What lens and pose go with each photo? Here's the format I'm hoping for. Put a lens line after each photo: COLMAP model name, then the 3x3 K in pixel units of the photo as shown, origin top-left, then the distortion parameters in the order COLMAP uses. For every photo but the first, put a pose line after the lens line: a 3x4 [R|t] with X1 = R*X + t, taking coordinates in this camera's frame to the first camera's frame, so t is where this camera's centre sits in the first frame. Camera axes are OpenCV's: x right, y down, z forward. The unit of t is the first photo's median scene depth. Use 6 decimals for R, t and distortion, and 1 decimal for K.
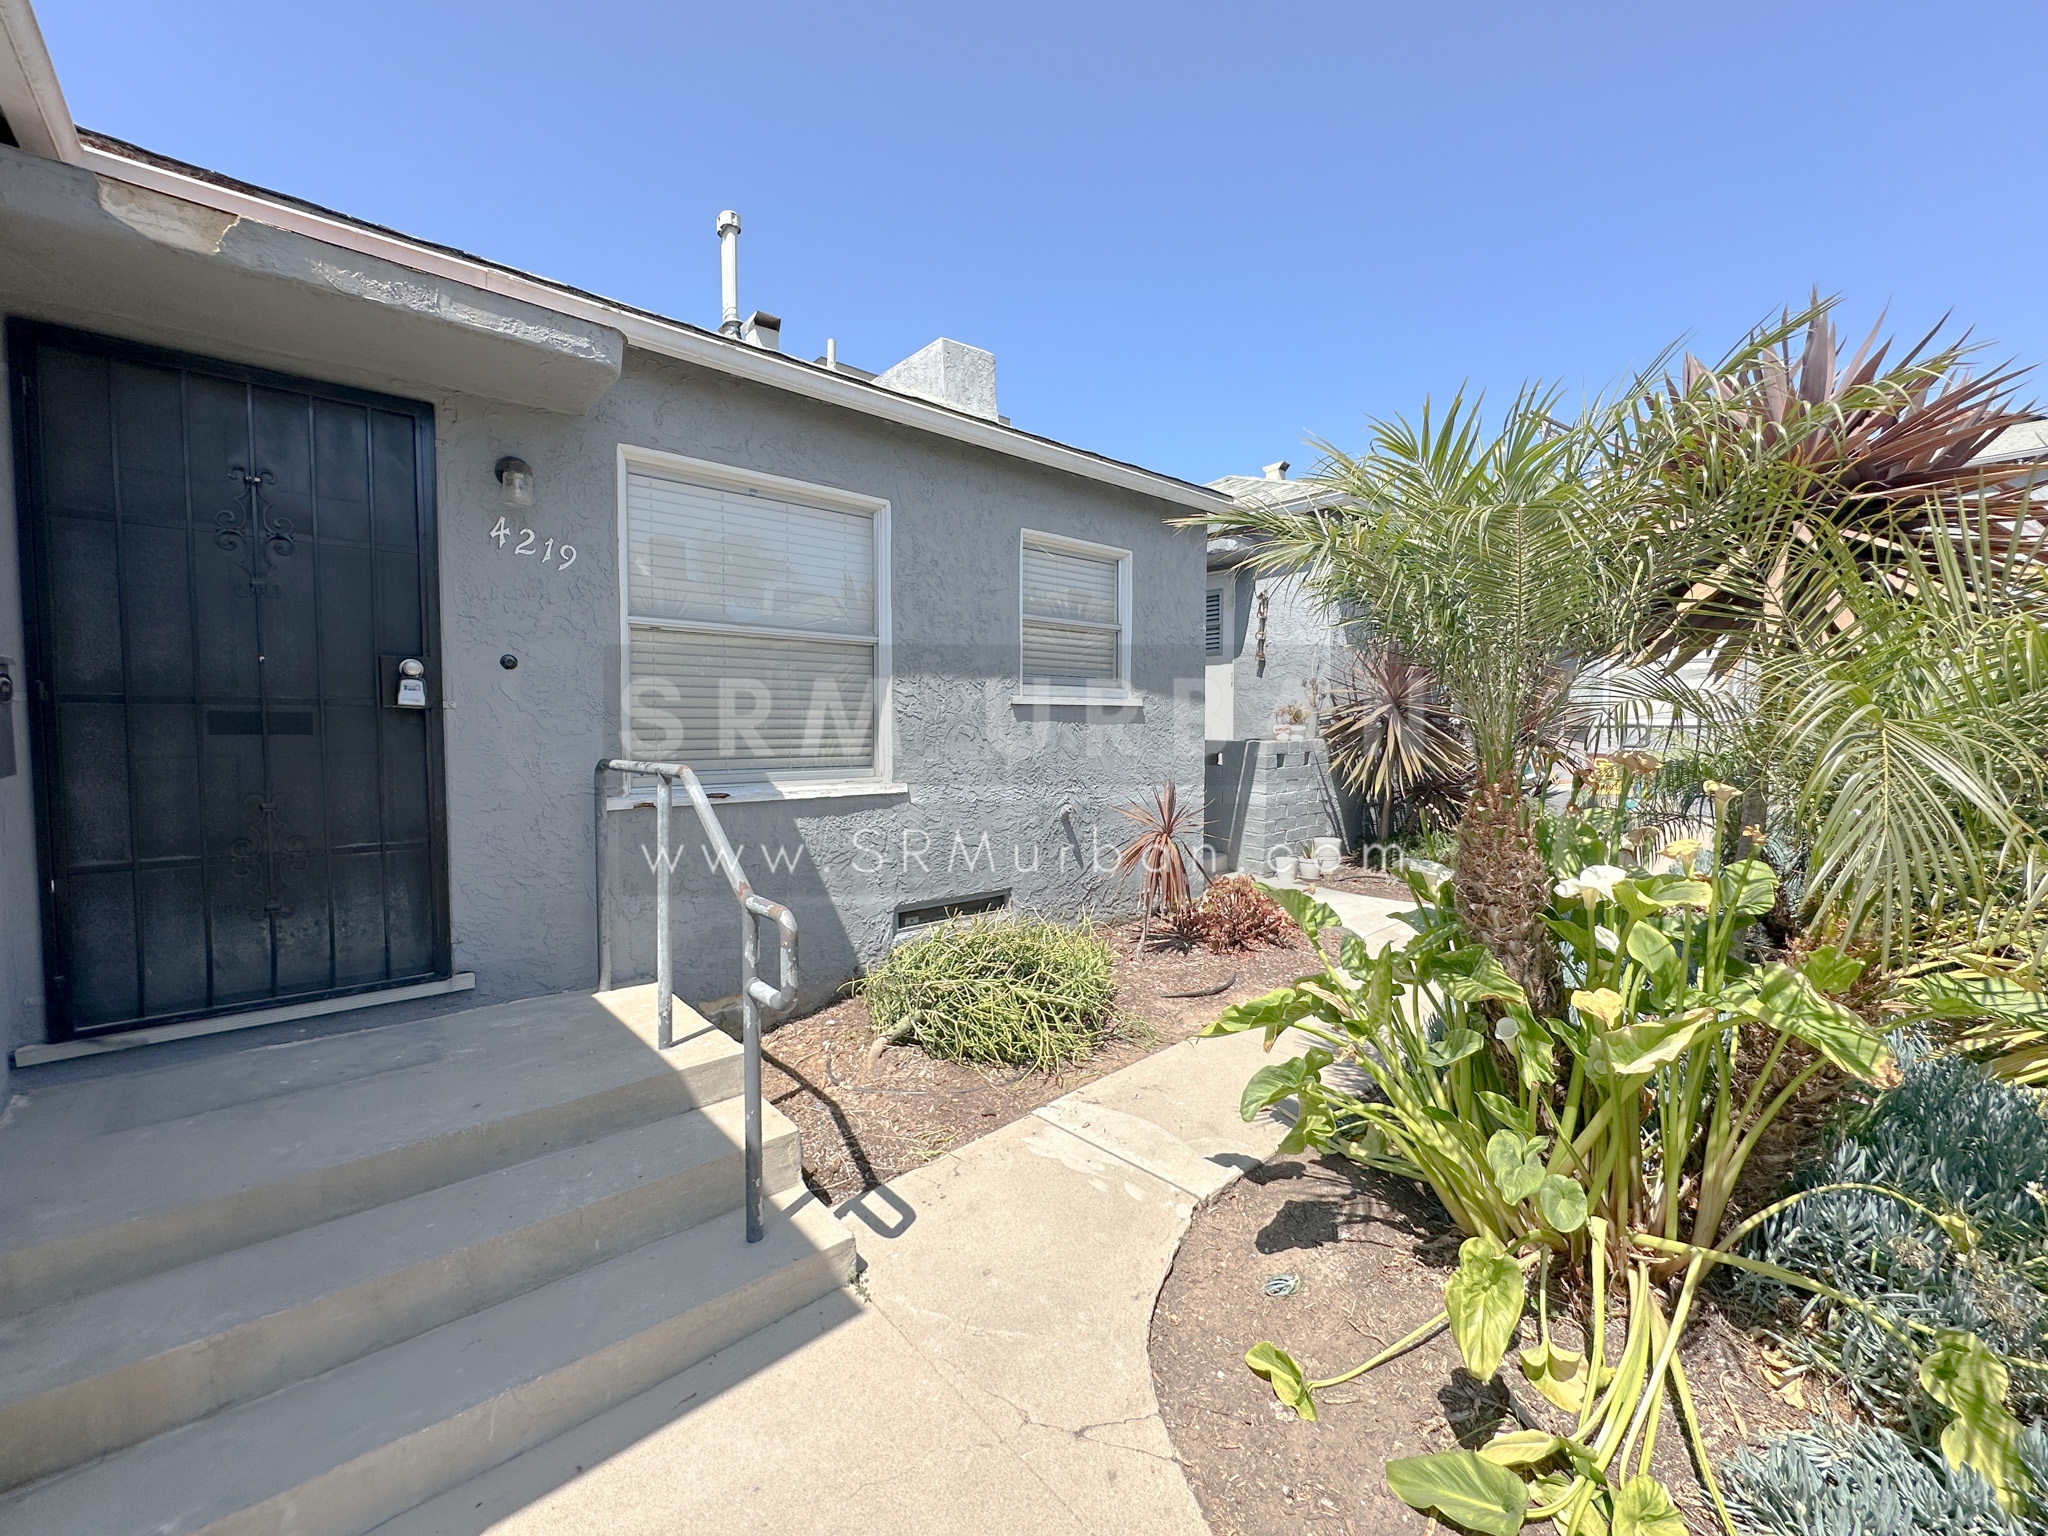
lens RADIAL K [[813.5, 0, 1026.6], [0, 813.5, 768.9], [0, 0, 1]] dist [-0.003711, 0.000974]
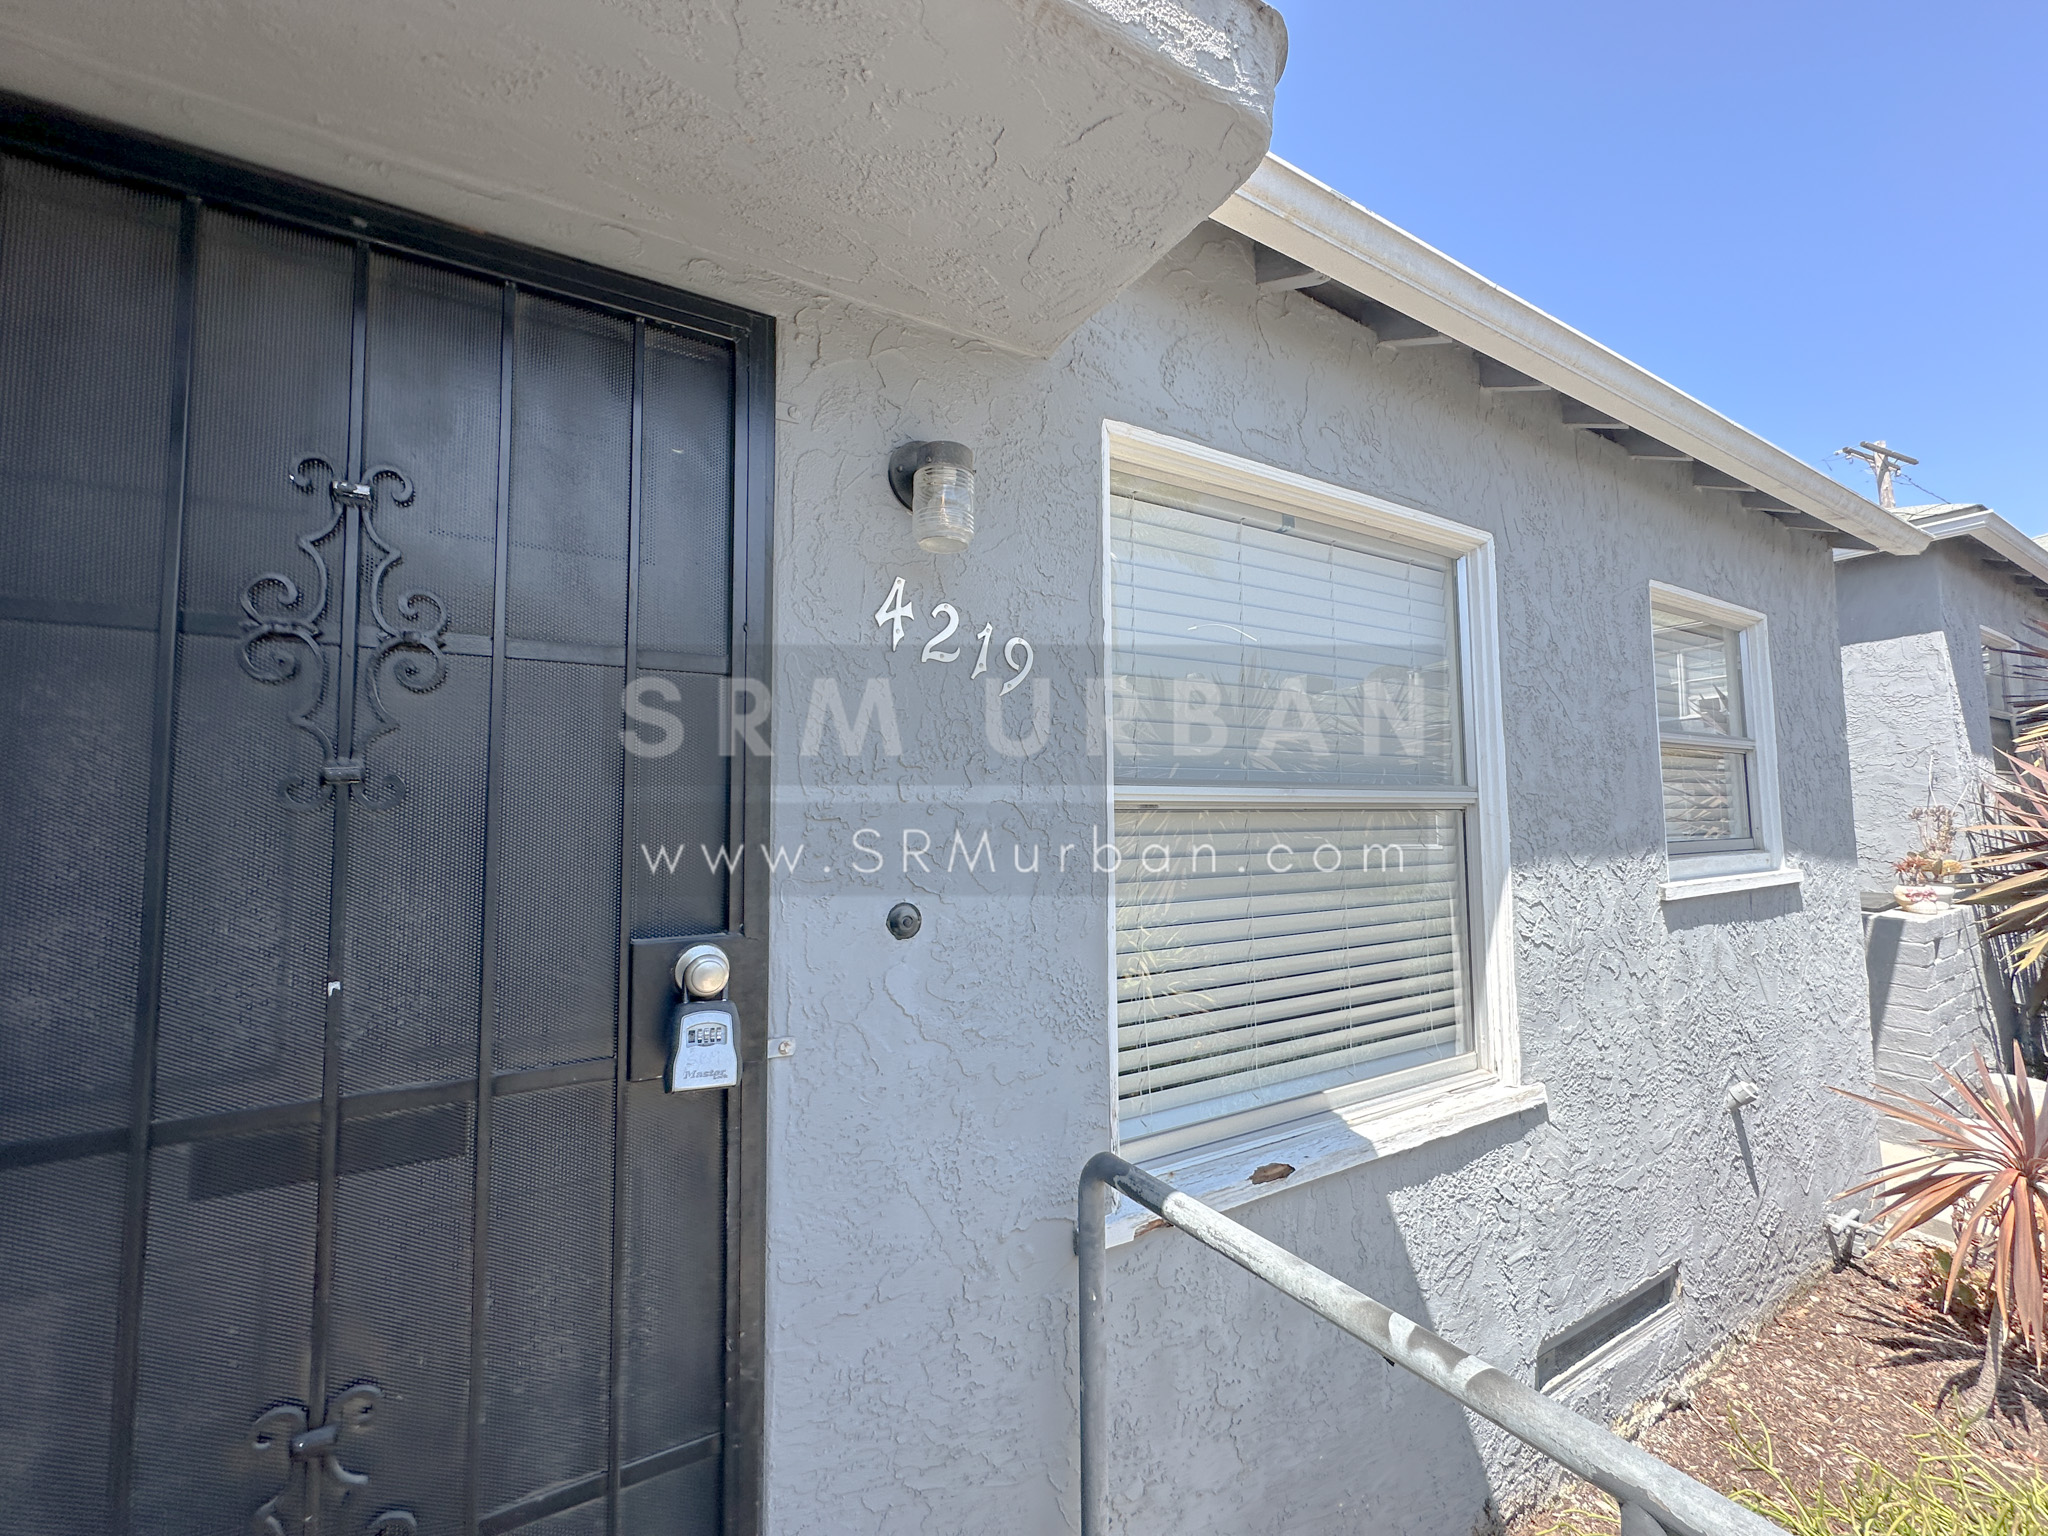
lens RADIAL K [[813.5, 0, 1023.5], [0, 813.5, 770.2], [0, 0, 1]] dist [-0.003711, 0.000974]
pose [[0.982312, -0.021001, -0.186072, -0.473622], [0.000194, 0.993805, -0.111141, -0.152717], [0.187254, 0.109139, 0.976230, 0.570217]]
